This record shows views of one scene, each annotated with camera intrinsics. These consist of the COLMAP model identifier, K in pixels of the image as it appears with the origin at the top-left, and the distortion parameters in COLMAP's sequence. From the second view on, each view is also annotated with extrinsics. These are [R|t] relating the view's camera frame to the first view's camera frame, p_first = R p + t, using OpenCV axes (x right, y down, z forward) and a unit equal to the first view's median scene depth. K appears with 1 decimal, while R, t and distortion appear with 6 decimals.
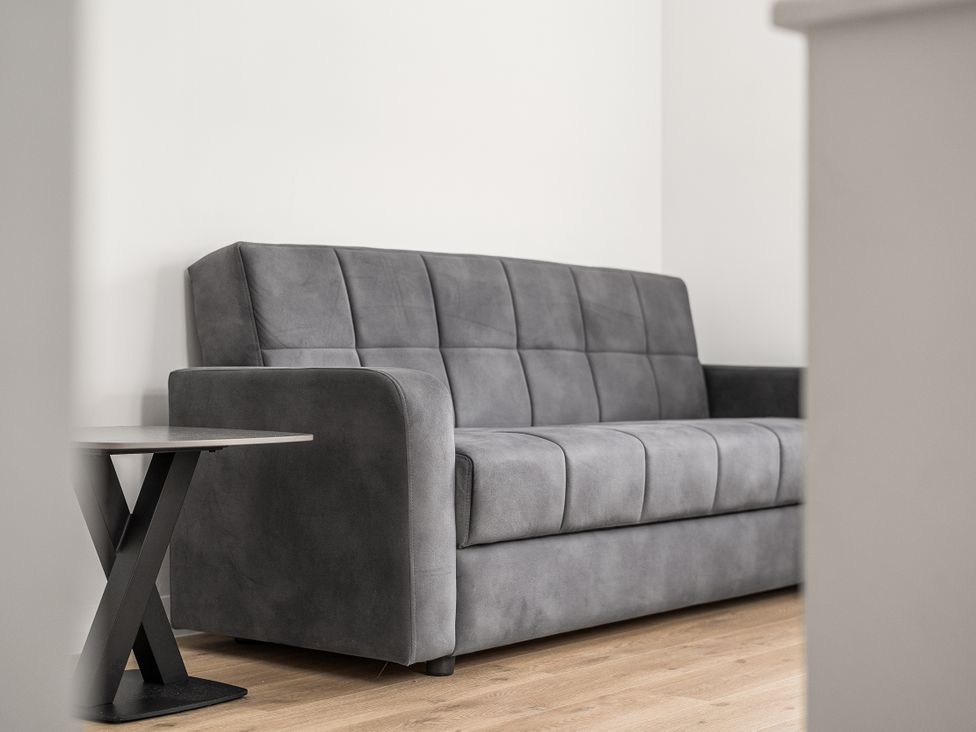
lens RADIAL K [[1606.9, 0, 488.0], [0, 1606.9, 366.0], [0, 0, 1]] dist [-0.093219, -0.019454]
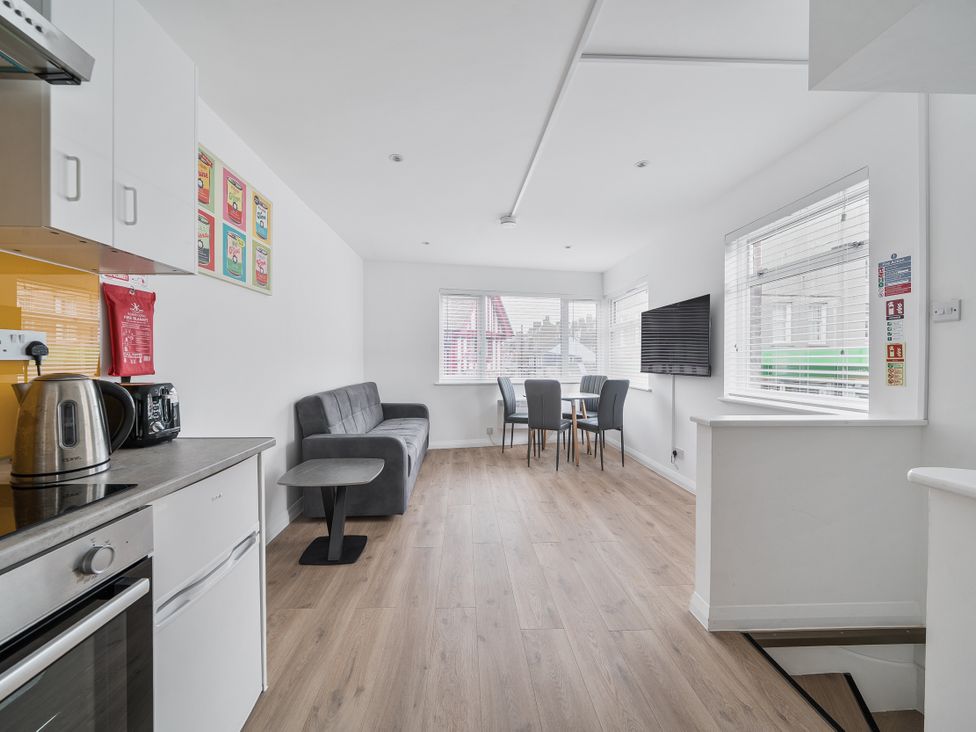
lens RADIAL K [[372.2, 0, 483.1], [0, 372.2, 363.3], [0, 0, 1]] dist [-0.007075, 0.000142]
pose [[0.729844, -0.007600, 0.683571, -0.428346], [0.001570, 0.999954, 0.009442, -0.149819], [-0.683612, -0.005818, 0.729823, 0.202415]]
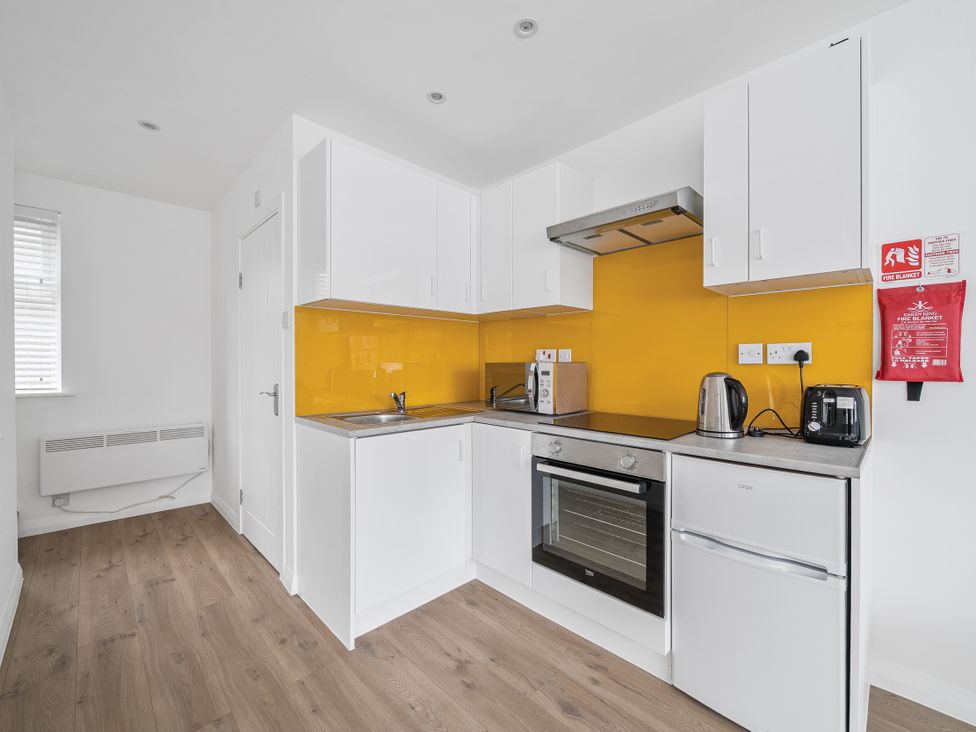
lens RADIAL K [[408.0, 0, 486.7], [0, 408.0, 368.3], [0, 0, 1]] dist [-0.004039, -0.000188]
pose [[-0.082666, 0.007293, -0.996551, -0.018026], [-0.004203, 0.999962, 0.007667, -0.147513], [0.996568, 0.004822, -0.082632, 0.356373]]
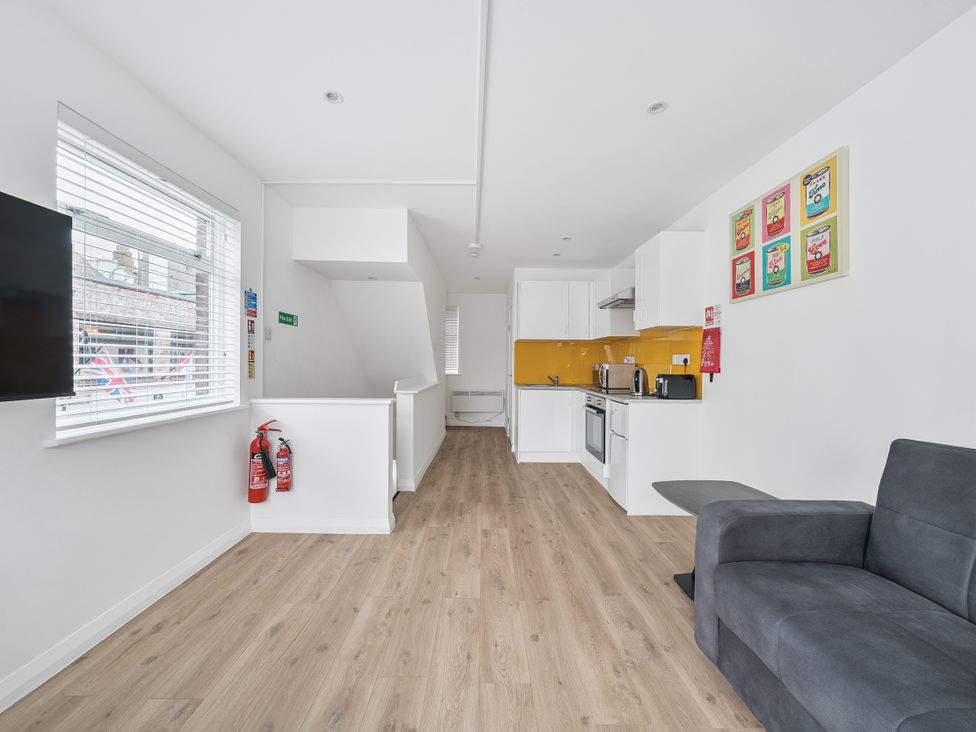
lens RADIAL K [[374.0, 0, 488.0], [0, 374.0, 366.0], [0, 0, 1]] dist [-0.009558, -0.000058]
pose [[-0.753988, -0.002687, -0.656883, 0.403883], [-0.009164, 0.999937, 0.006428, -0.148484], [0.656824, 0.010867, -0.753965, 1.004327]]
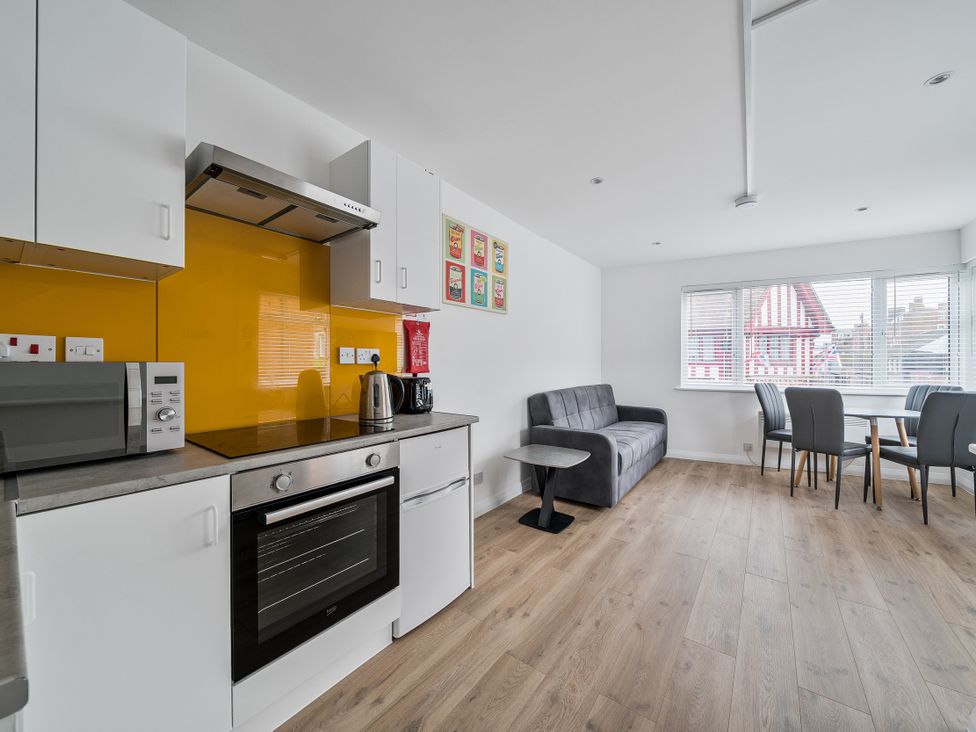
lens RADIAL K [[374.0, 0, 488.0], [0, 374.0, 366.0], [0, 0, 1]] dist [-0.009558, -0.000058]
pose [[0.998065, -0.003927, 0.062060, -0.350200], [0.003643, 0.999982, 0.004696, -0.148812], [-0.062077, -0.004461, 0.998061, 0.075707]]
